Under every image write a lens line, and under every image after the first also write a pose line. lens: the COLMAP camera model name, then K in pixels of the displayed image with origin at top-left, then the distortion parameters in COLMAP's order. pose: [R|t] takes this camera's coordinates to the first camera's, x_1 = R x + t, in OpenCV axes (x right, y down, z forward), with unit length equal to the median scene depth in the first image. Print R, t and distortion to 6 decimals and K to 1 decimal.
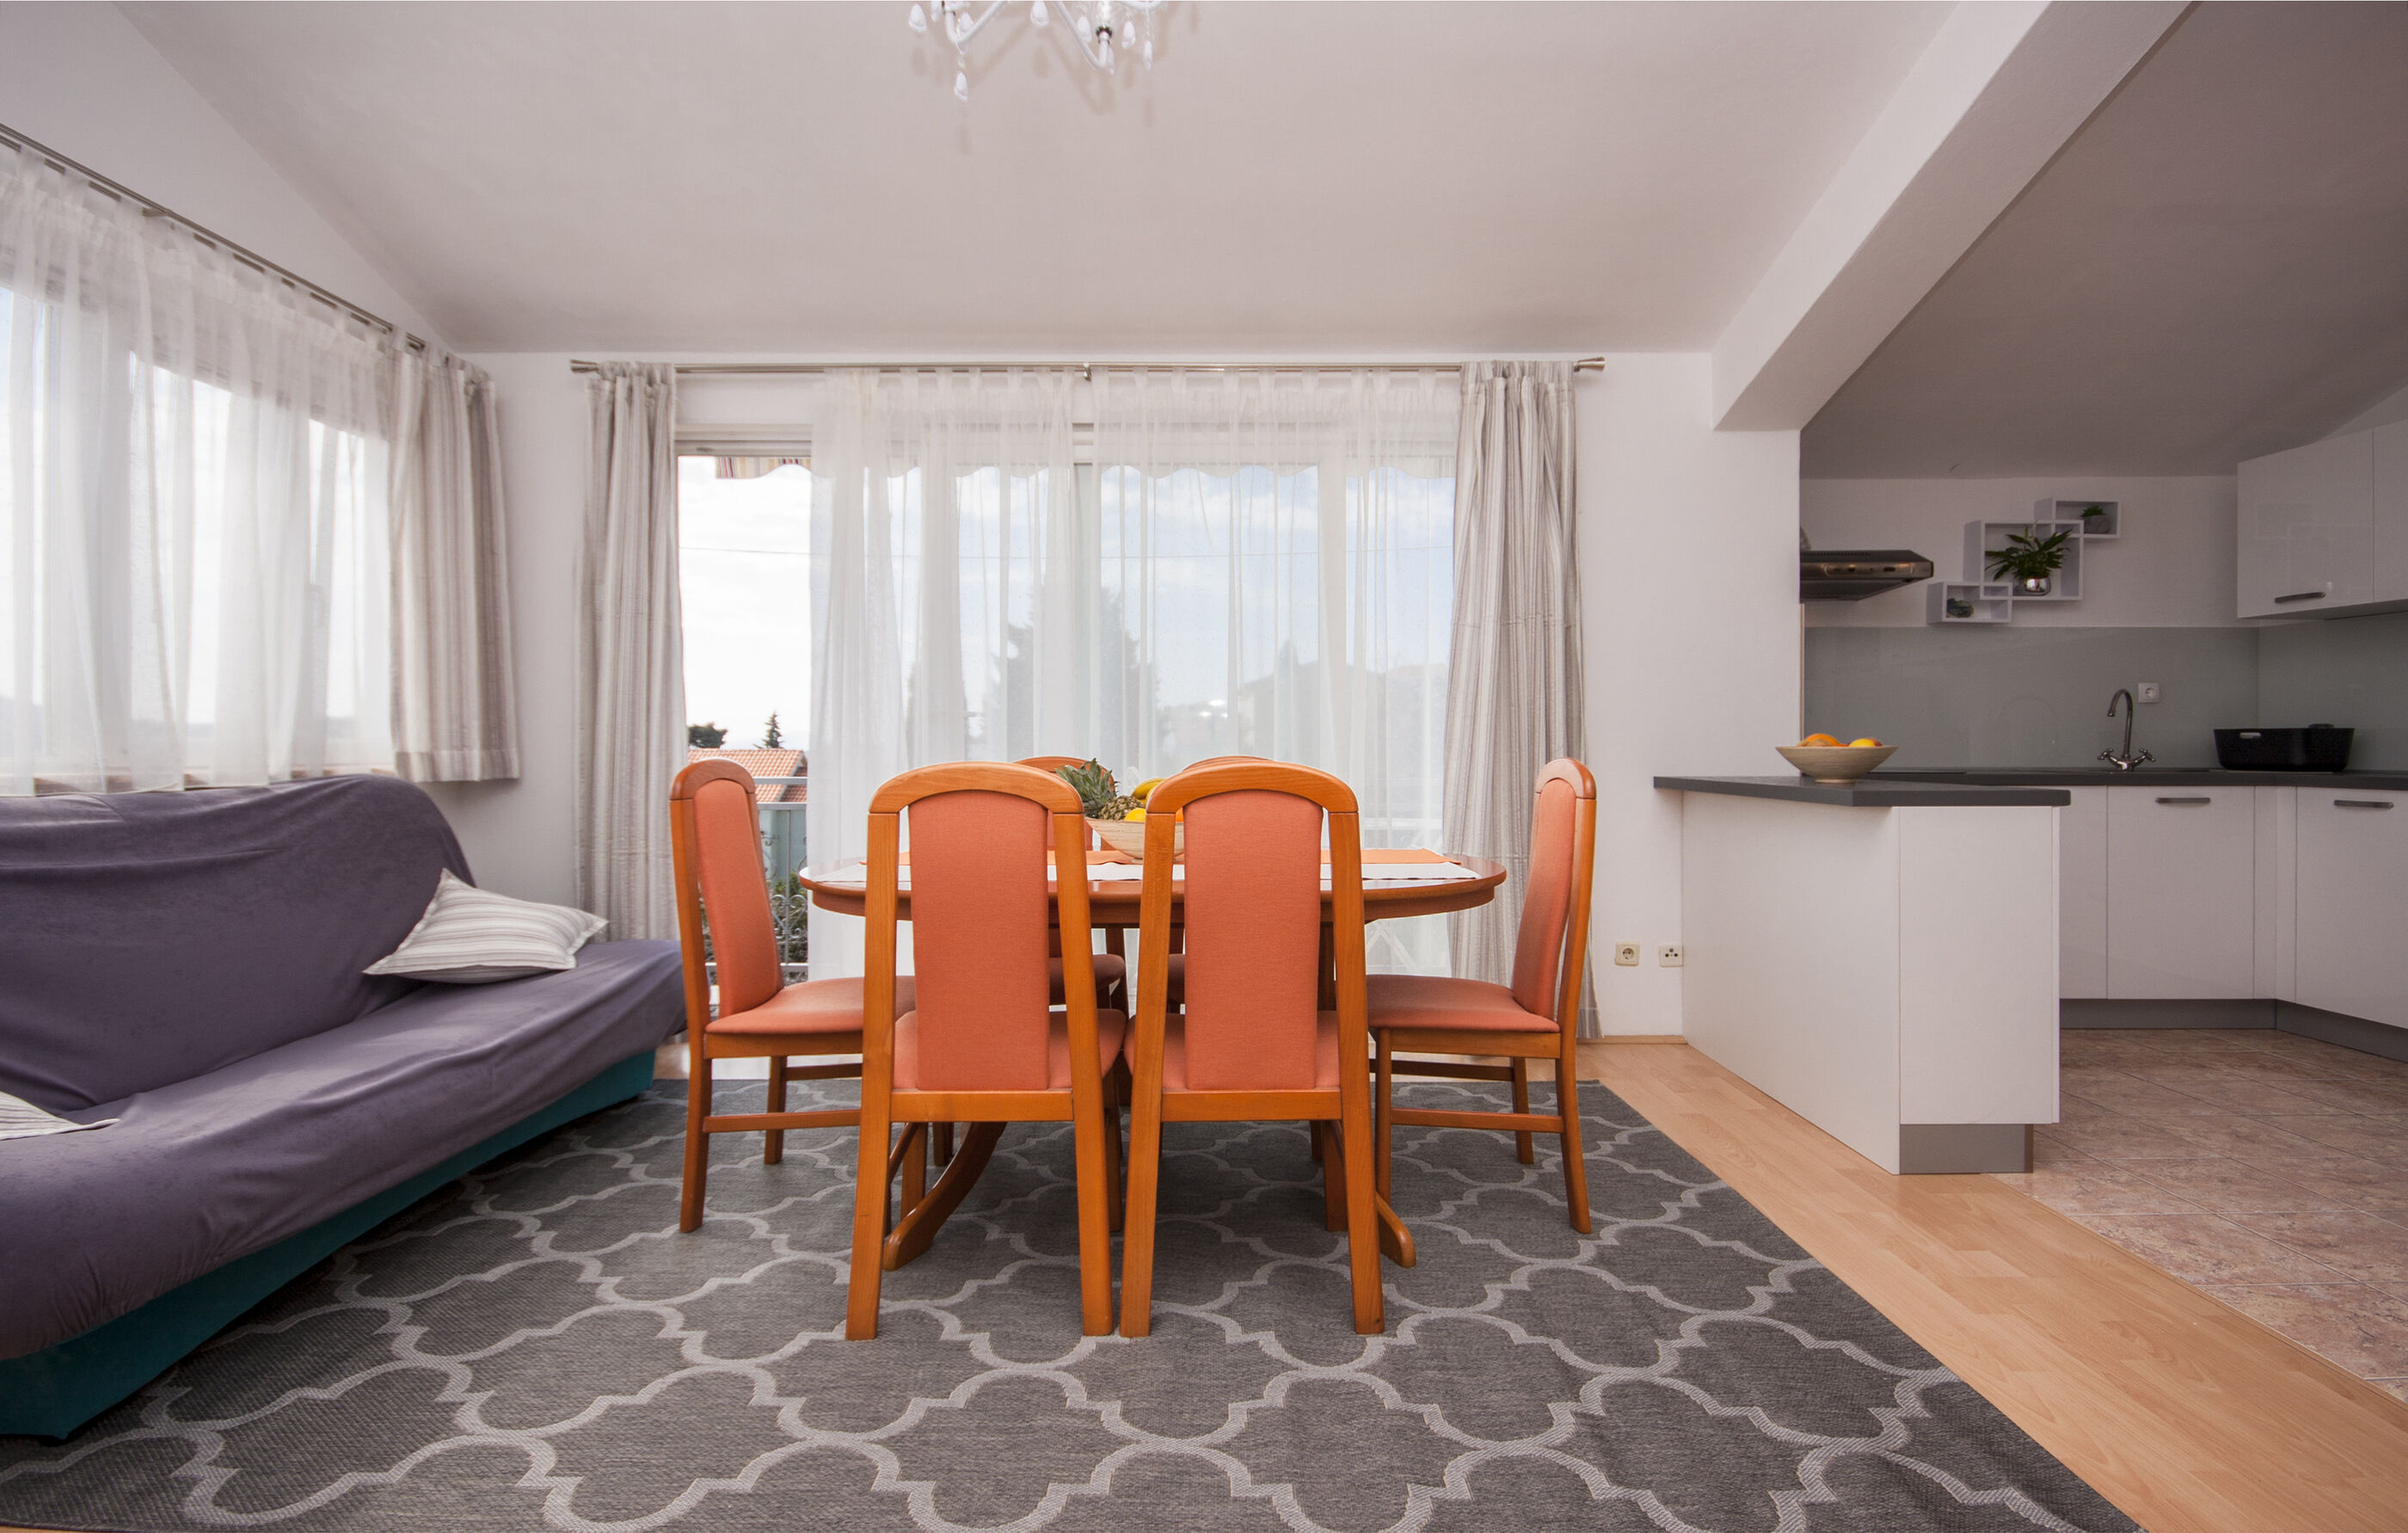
lens RADIAL K [[1145.5, 0, 1165.3], [0, 1145.5, 770.7], [0, 0, 1]] dist [0.003869, -0.008217]
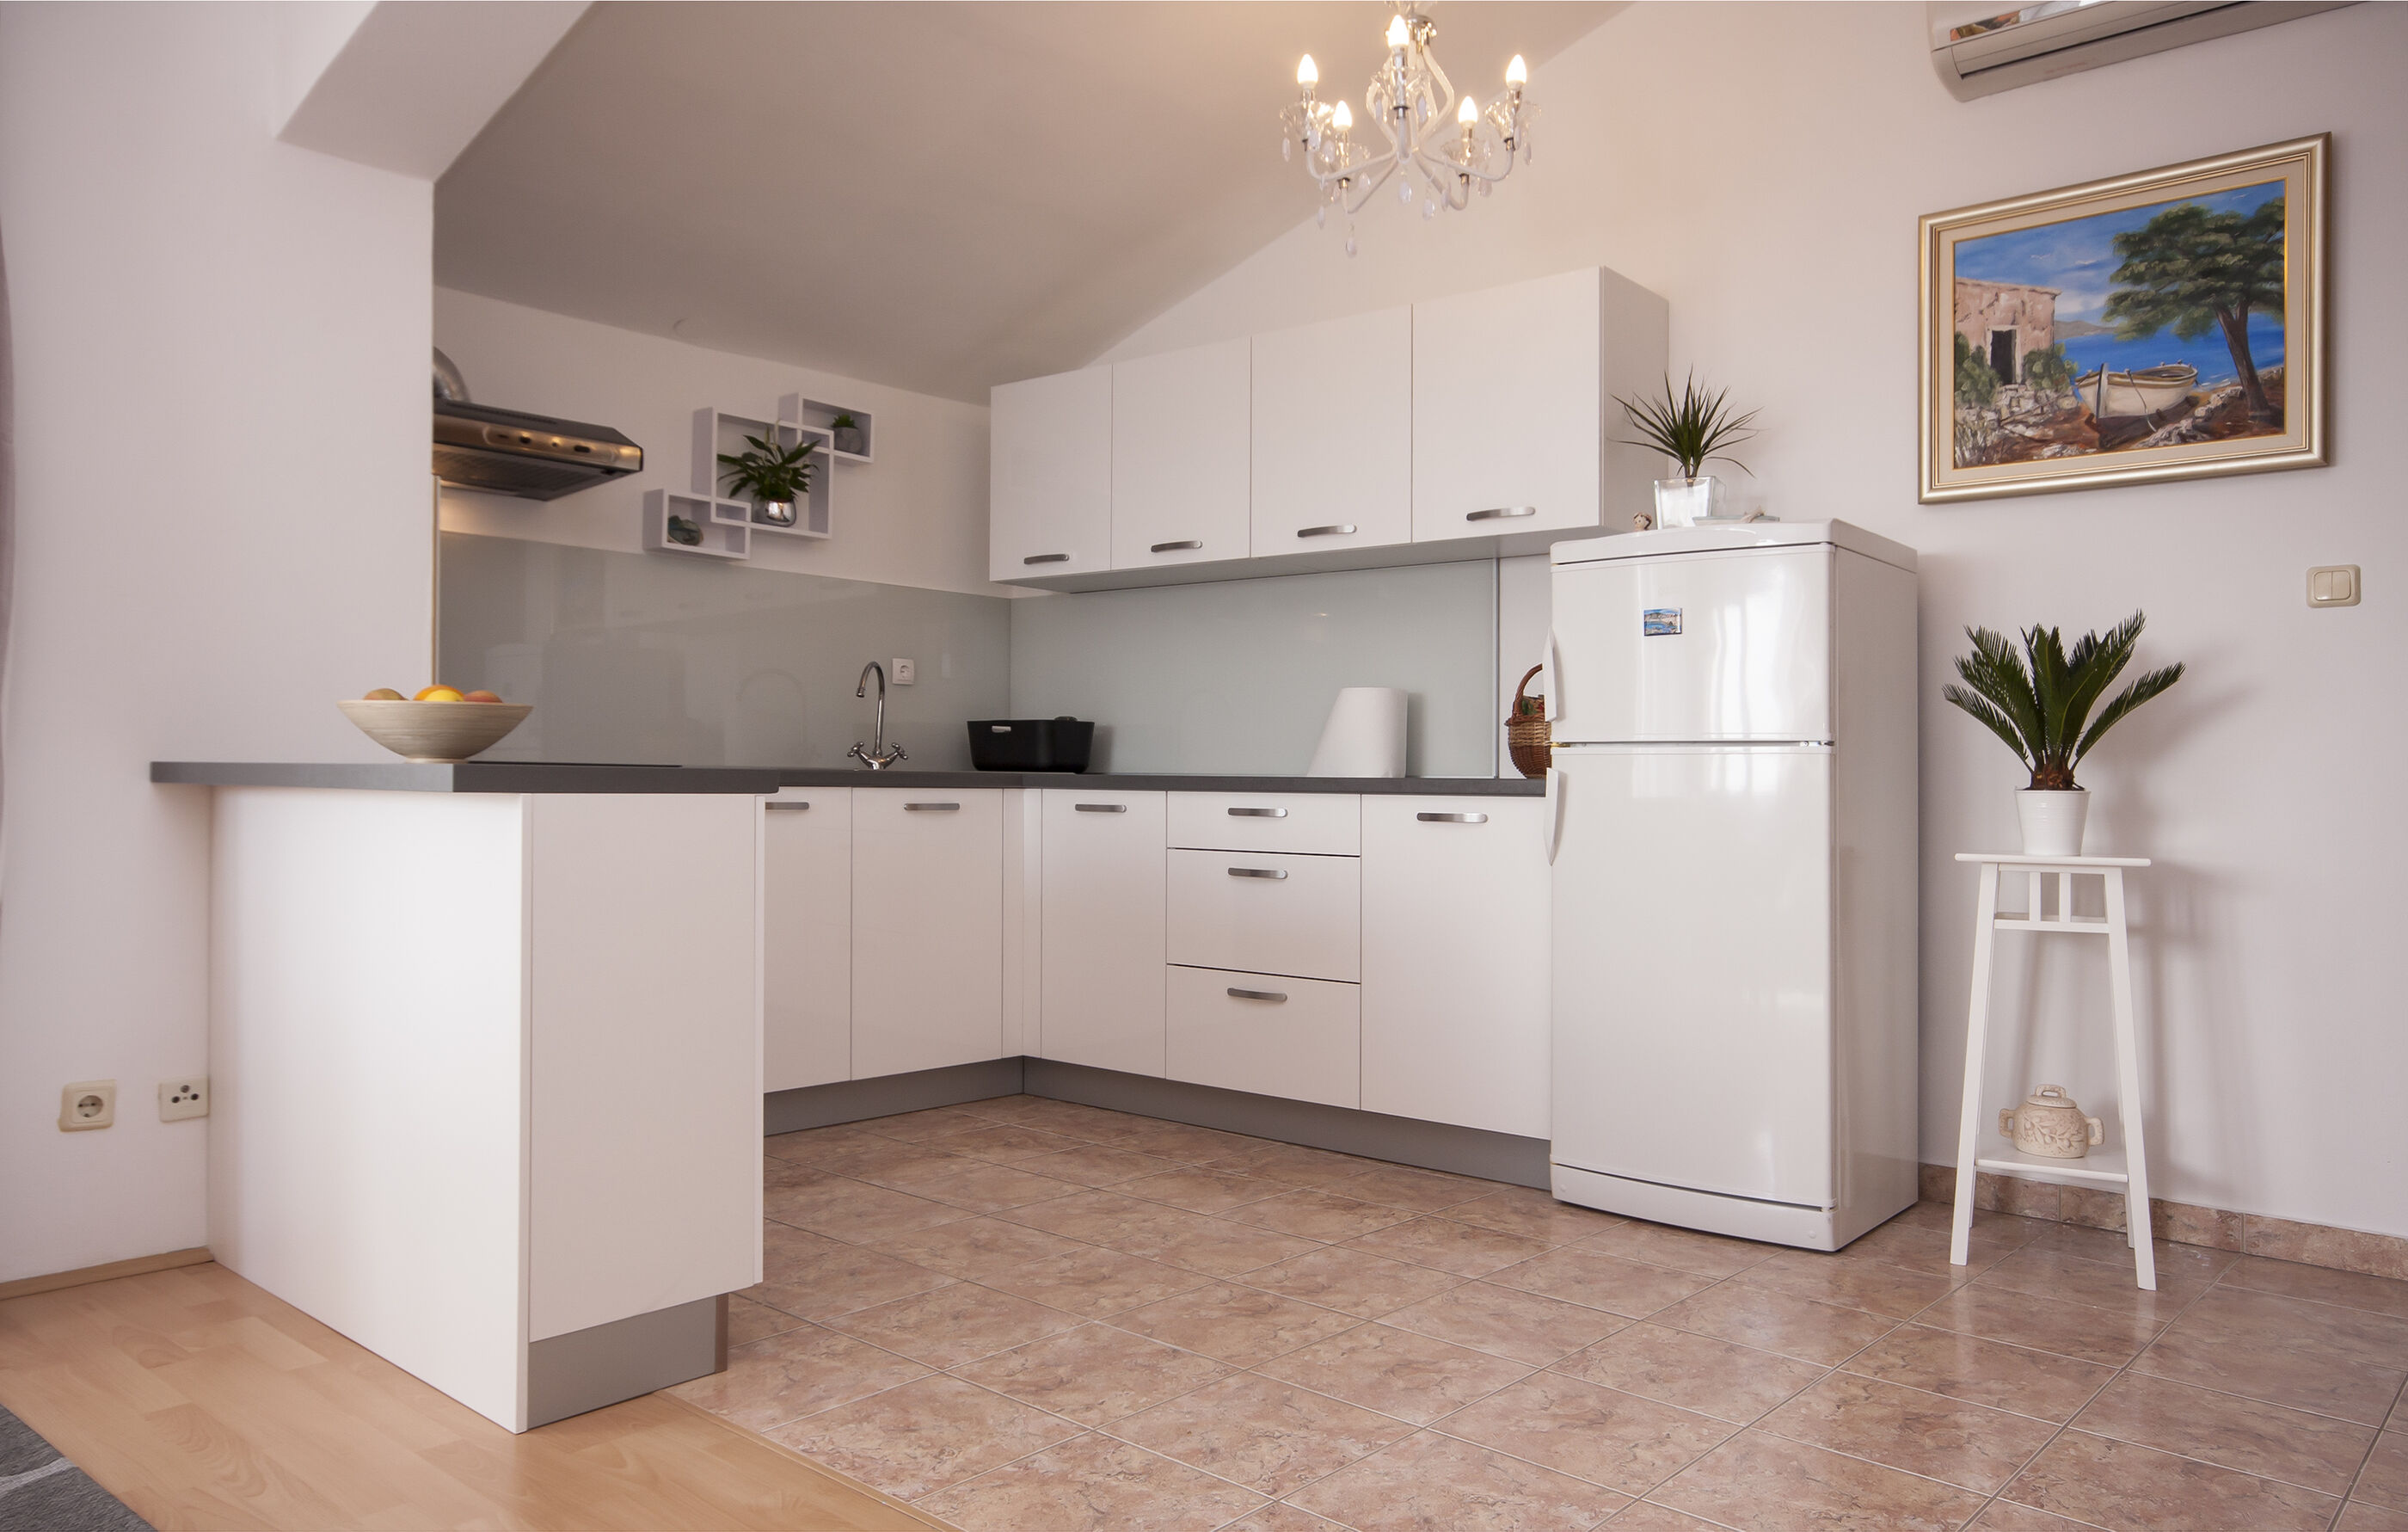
lens RADIAL K [[1731.3, 0, 1186.9], [0, 1731.3, 761.3], [0, 0, 1]] dist [0.018229, 0.022414]
pose [[0.656669, 0.019357, 0.753930, 0.131978], [0.002492, 0.999609, -0.027835, 0.028594], [-0.754175, 0.020157, 0.656364, 0.115221]]
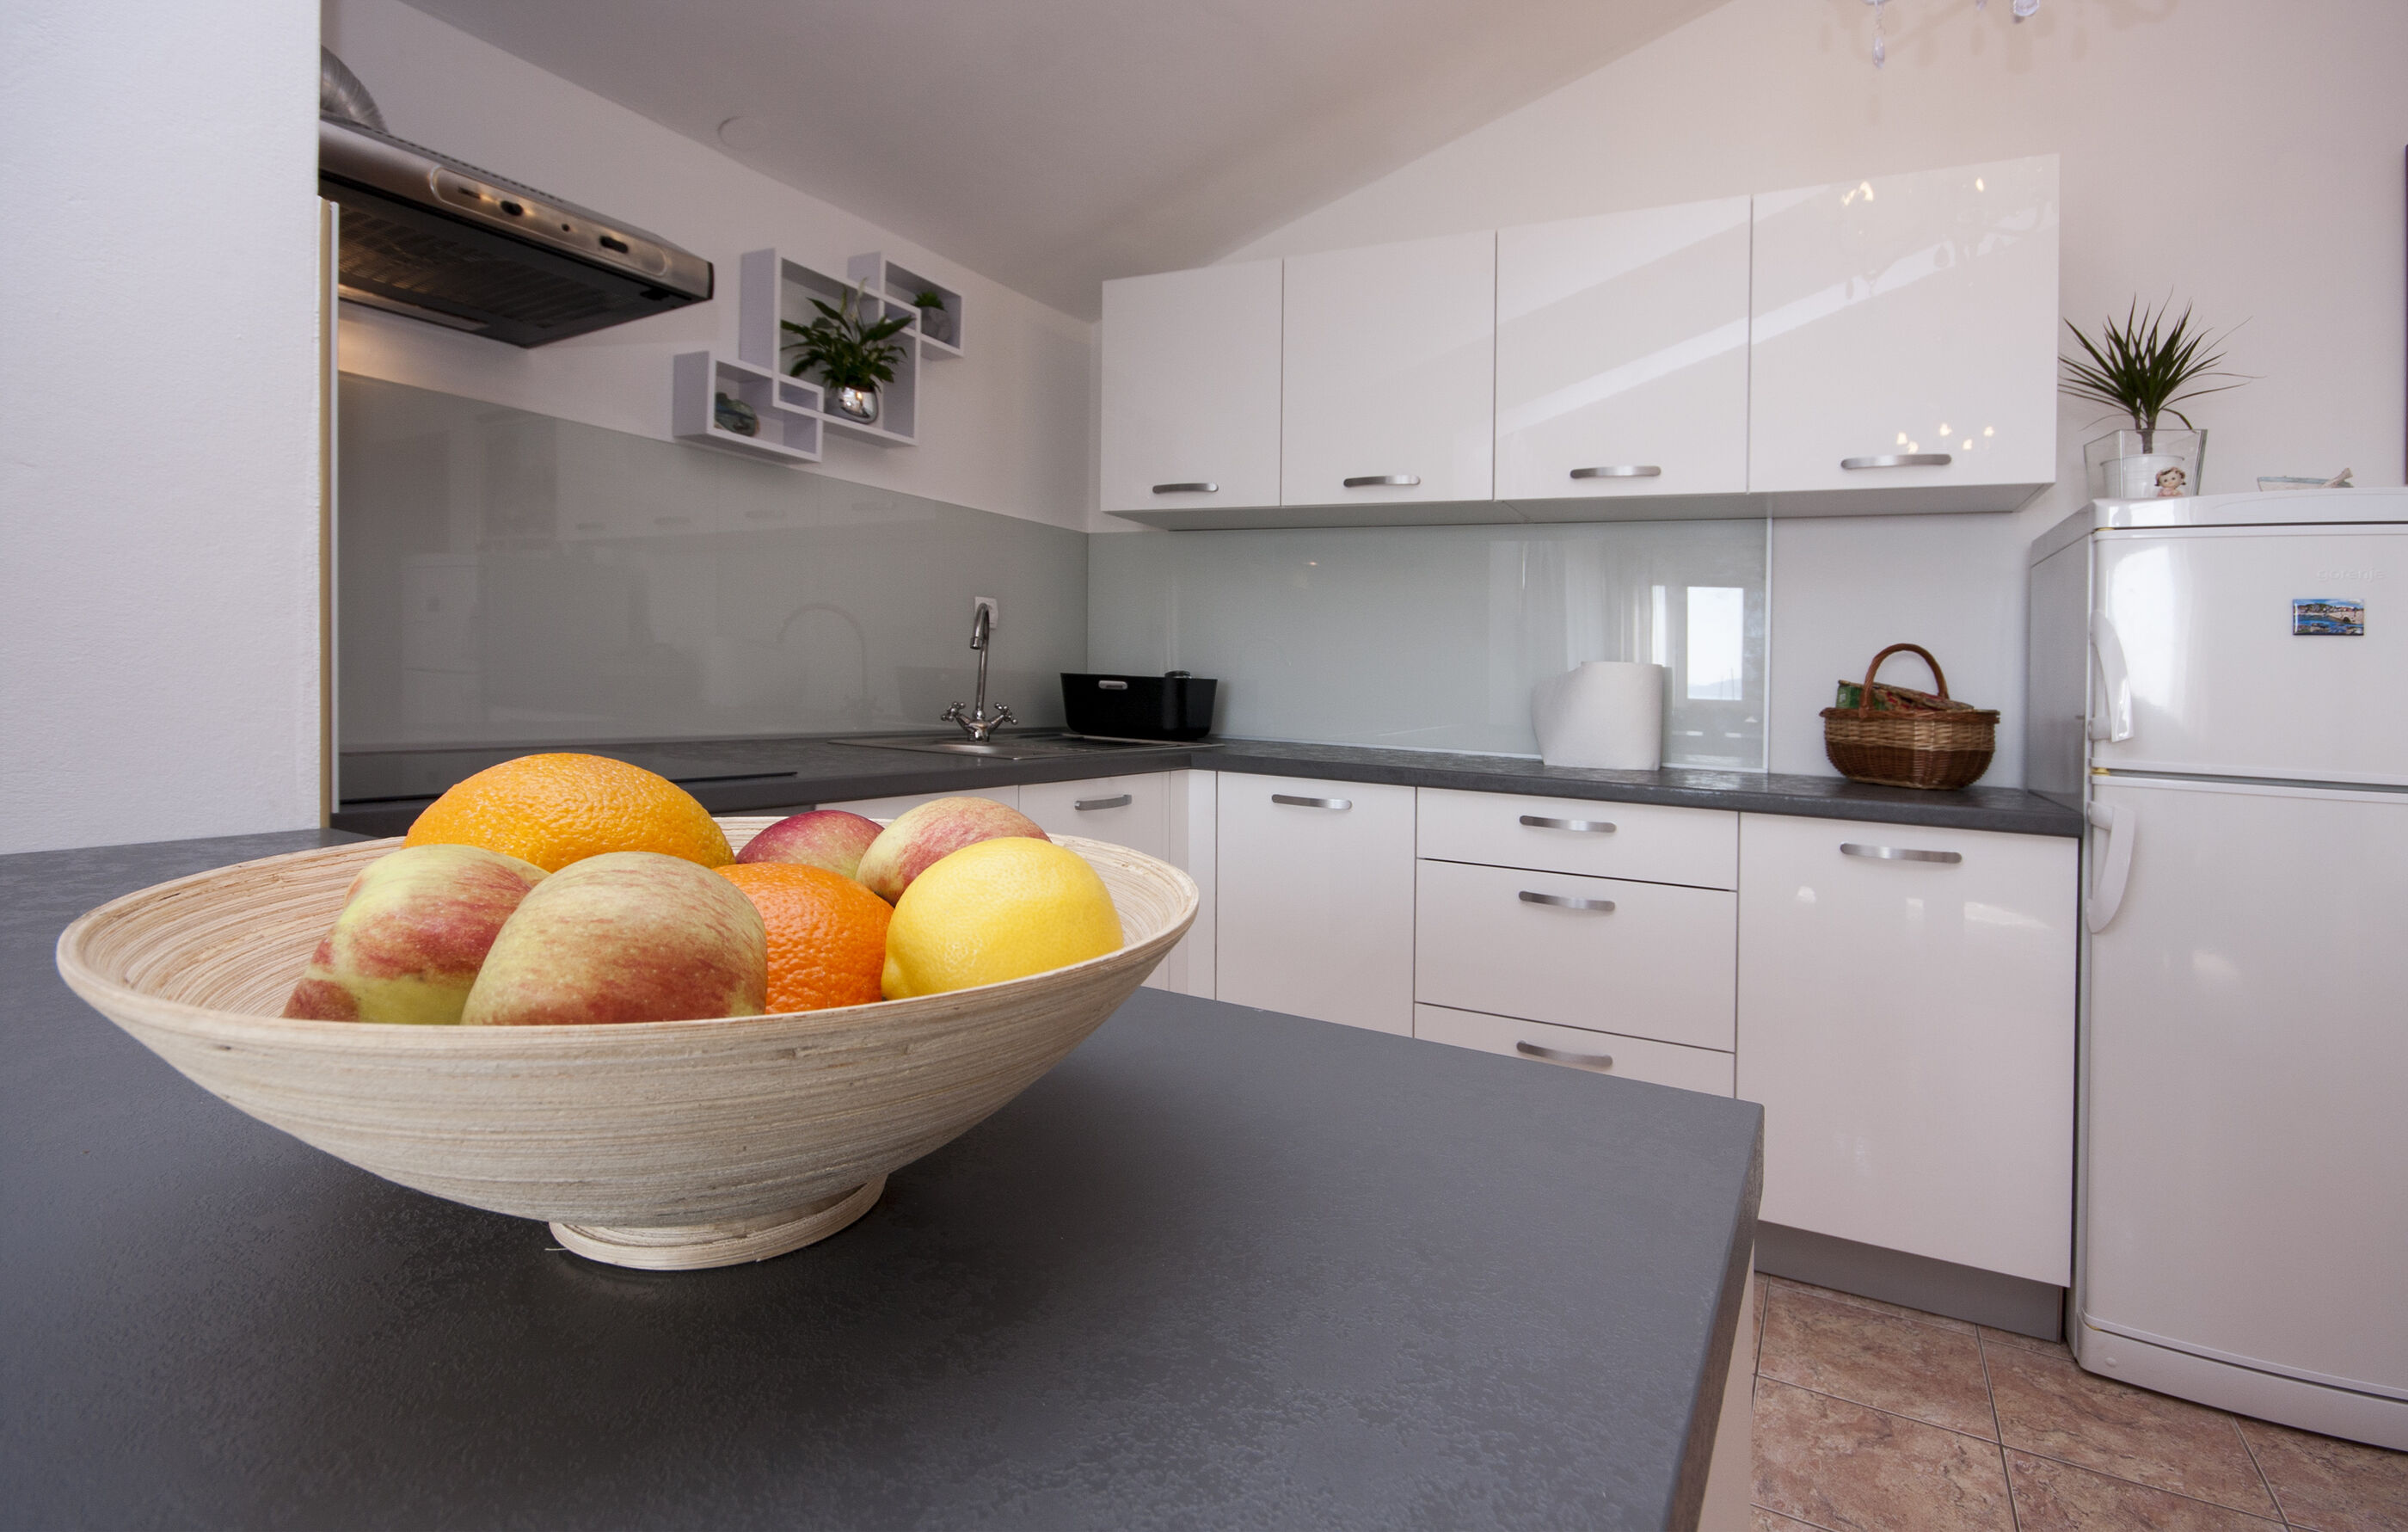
lens RADIAL K [[1145.4, 0, 1278.6], [0, 1145.4, 691.6], [0, 0, 1]] dist [0.003869, -0.008217]
pose [[0.419835, 0.001027, 0.907600, 0.401758], [-0.014090, 0.999886, 0.005387, -0.034360], [-0.907491, -0.015050, 0.419802, 0.675127]]
